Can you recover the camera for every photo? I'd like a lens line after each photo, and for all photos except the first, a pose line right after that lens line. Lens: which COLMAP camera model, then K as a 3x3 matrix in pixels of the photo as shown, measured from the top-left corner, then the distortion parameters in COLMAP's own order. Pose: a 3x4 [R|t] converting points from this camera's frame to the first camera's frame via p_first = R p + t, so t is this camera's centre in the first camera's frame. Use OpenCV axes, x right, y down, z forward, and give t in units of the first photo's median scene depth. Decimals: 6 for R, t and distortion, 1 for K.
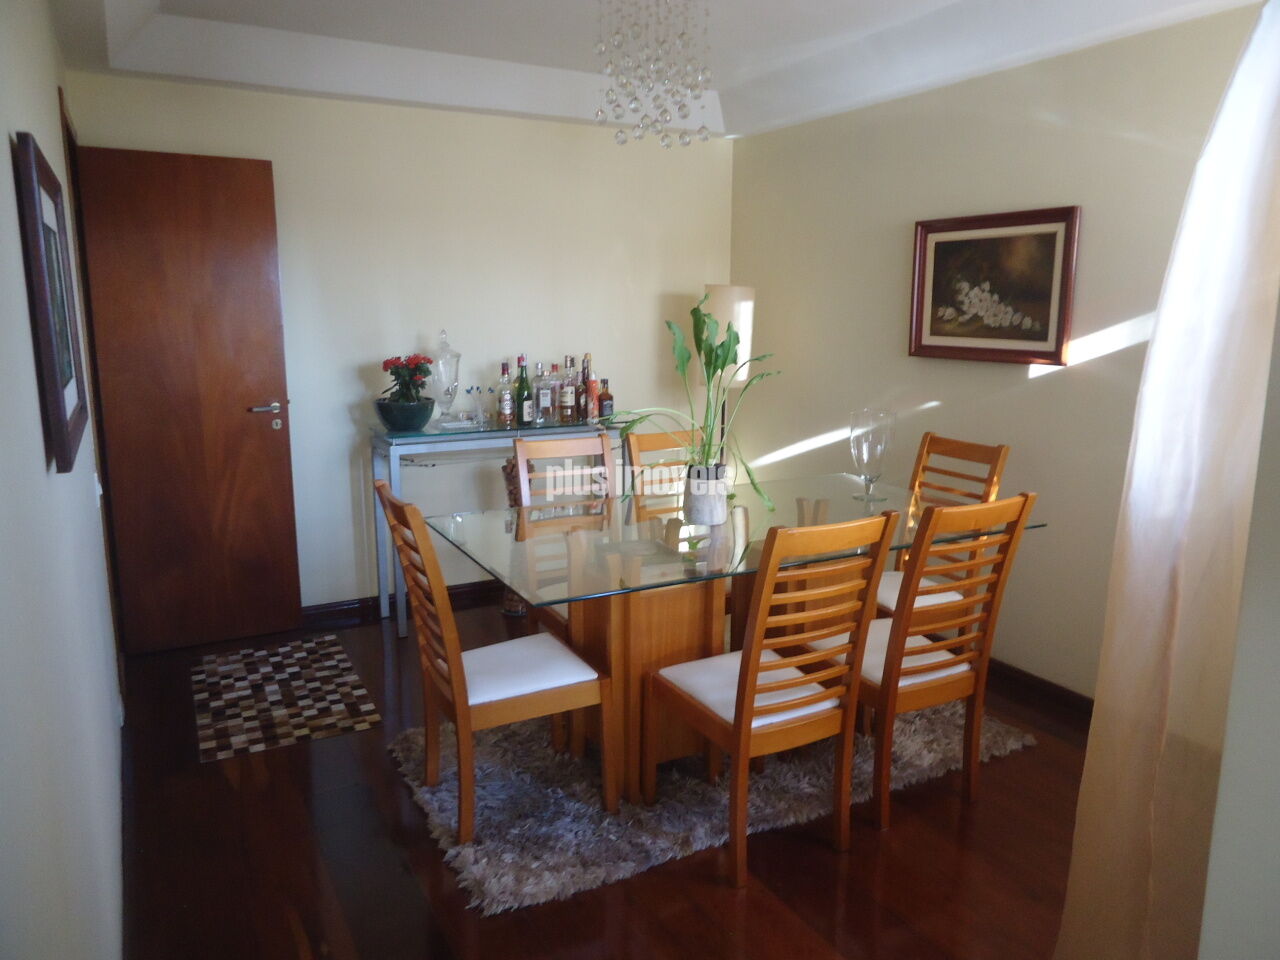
lens RADIAL K [[915.8, 0, 636.5], [0, 915.8, 477.4], [0, 0, 1]] dist [-0.016845, -0.001009]
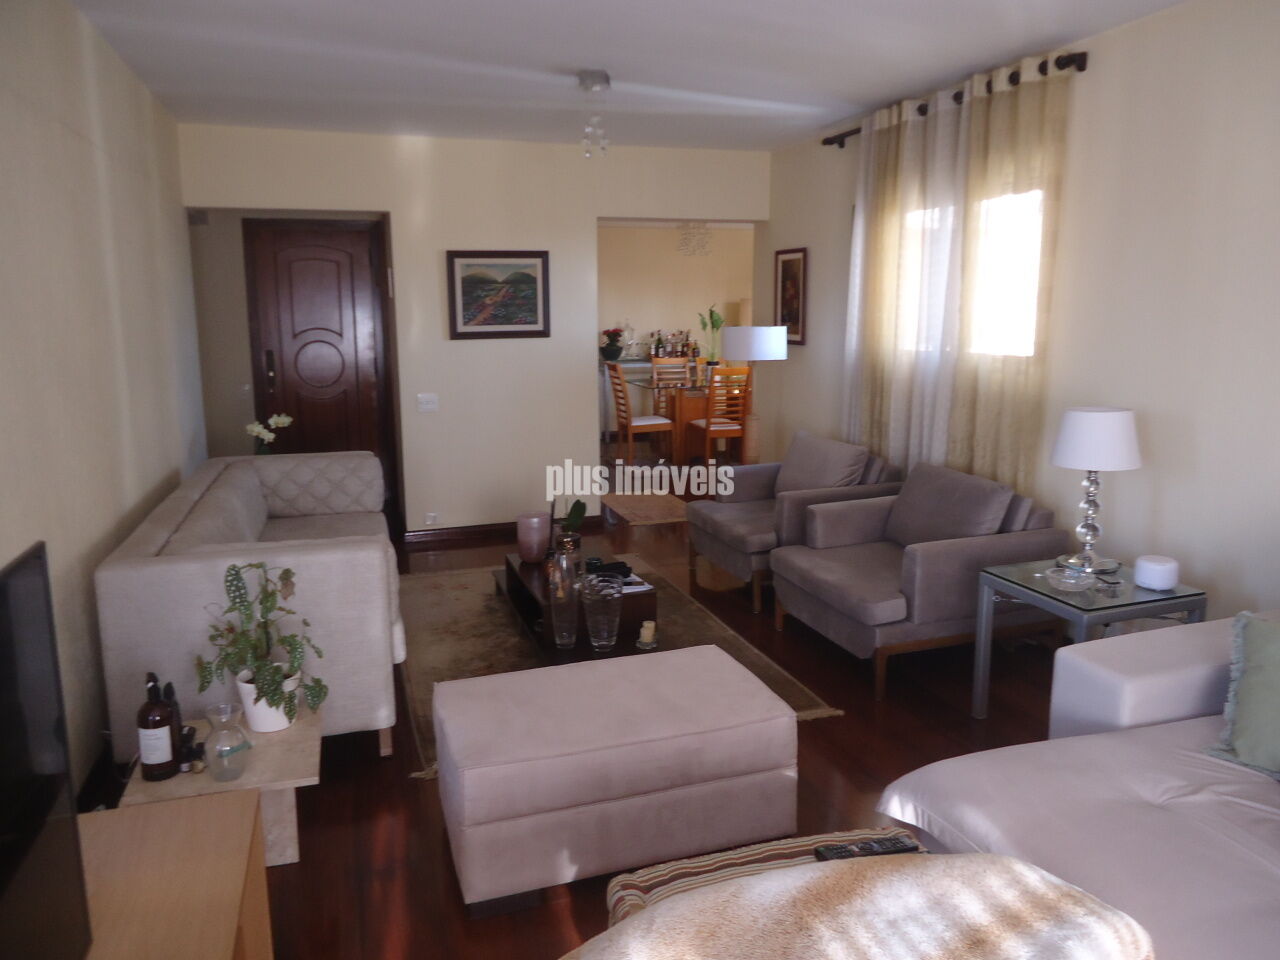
lens RADIAL K [[915.8, 0, 642.6], [0, 915.8, 479.5], [0, 0, 1]] dist [-0.016845, -0.001009]
pose [[0.981684, 0.027278, -0.188551, 0.840420], [-0.030408, 0.999443, -0.013722, 0.837501], [0.188072, 0.019205, 0.981967, -3.865355]]
